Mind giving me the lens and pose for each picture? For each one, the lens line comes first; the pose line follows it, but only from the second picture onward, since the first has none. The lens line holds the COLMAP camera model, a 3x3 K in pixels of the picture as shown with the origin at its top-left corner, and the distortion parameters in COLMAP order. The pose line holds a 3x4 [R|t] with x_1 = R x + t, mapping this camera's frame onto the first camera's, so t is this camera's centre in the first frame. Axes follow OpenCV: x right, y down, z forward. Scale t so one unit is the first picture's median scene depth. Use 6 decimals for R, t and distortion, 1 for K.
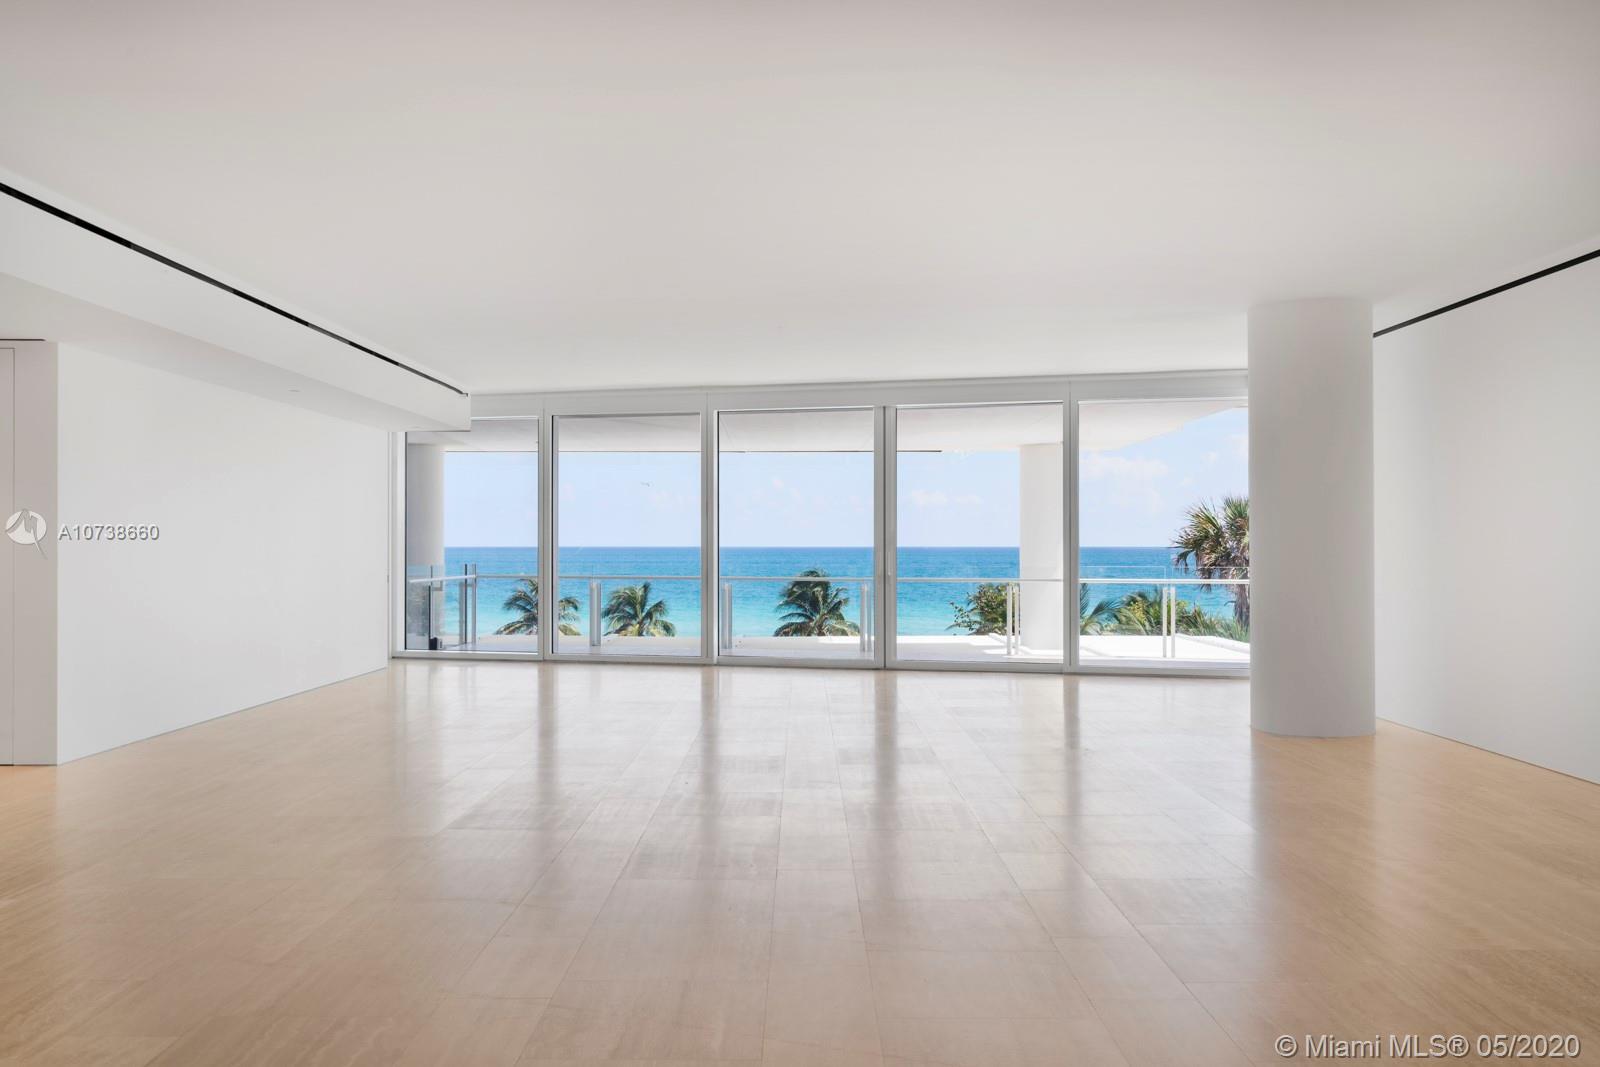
lens RADIAL K [[1393.4, 0, 800.0], [0, 1393.4, 533.5], [0, 0, 1]] dist [0.066810, 0.000035]
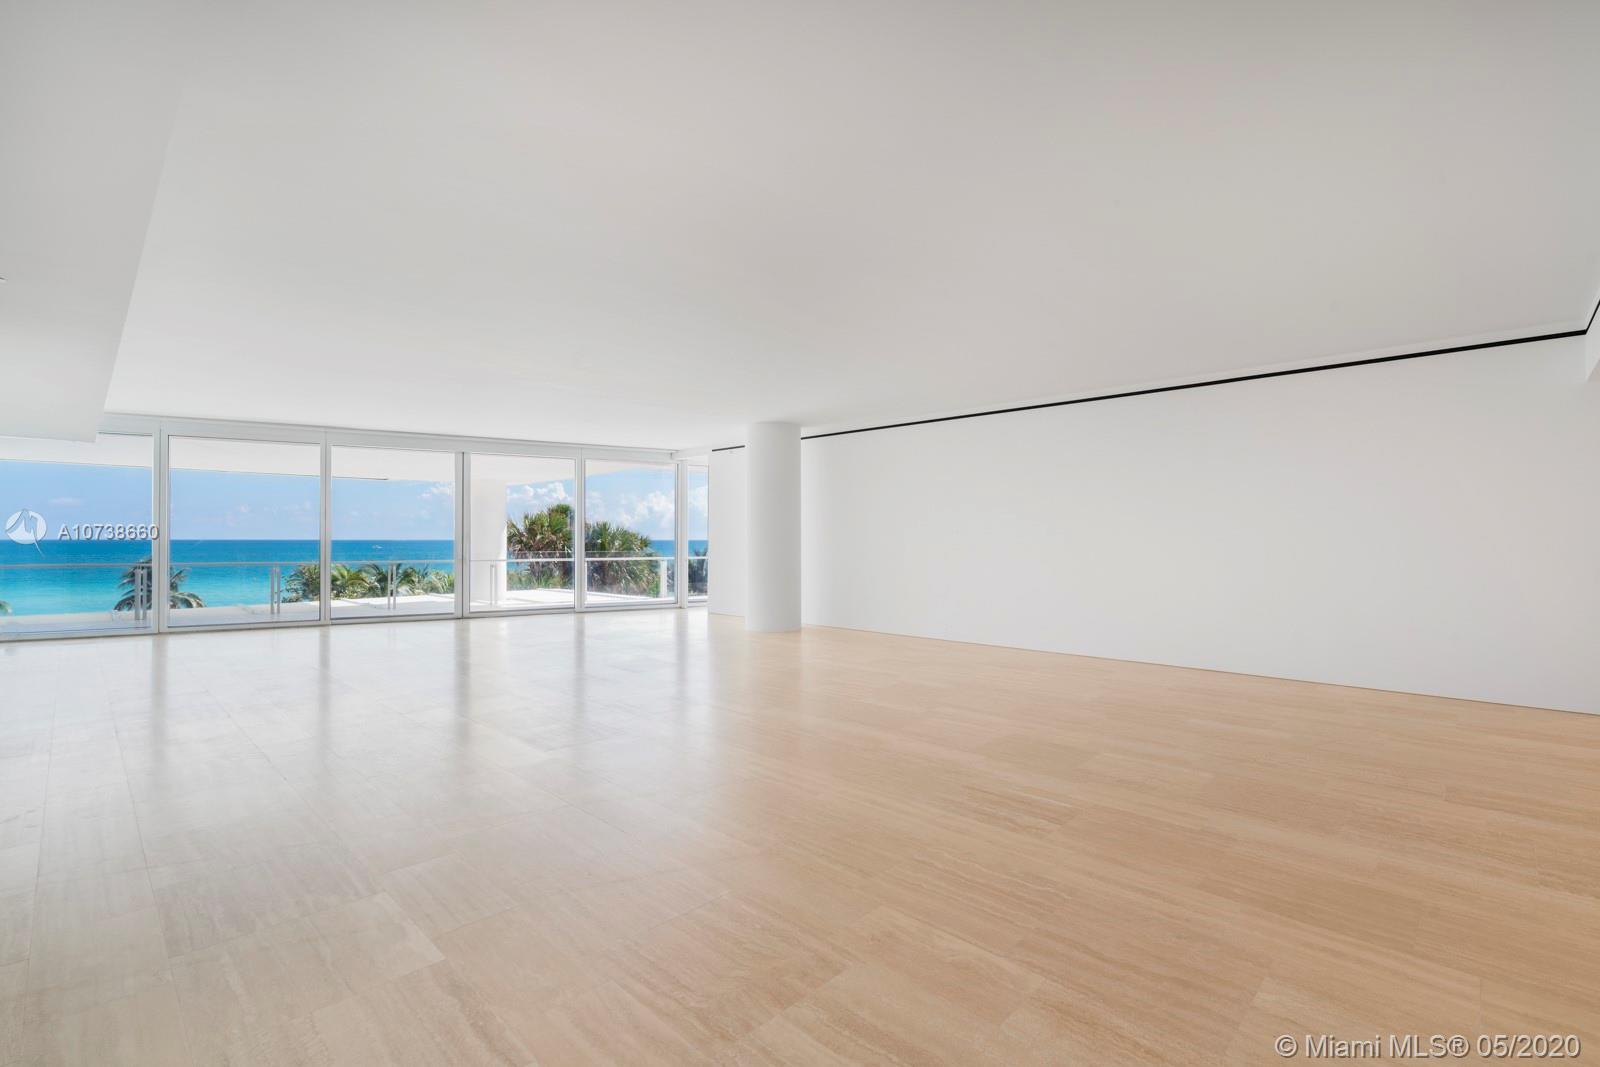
lens RADIAL K [[730.1, 0, 800.0], [0, 730.1, 533.5], [0, 0, 1]] dist [-0.002341, 0.000422]
pose [[0.661804, 0.016377, 0.749498, -0.298285], [-0.012786, 0.999863, -0.010557, 0.007895], [-0.749568, -0.002596, 0.661922, 0.188255]]
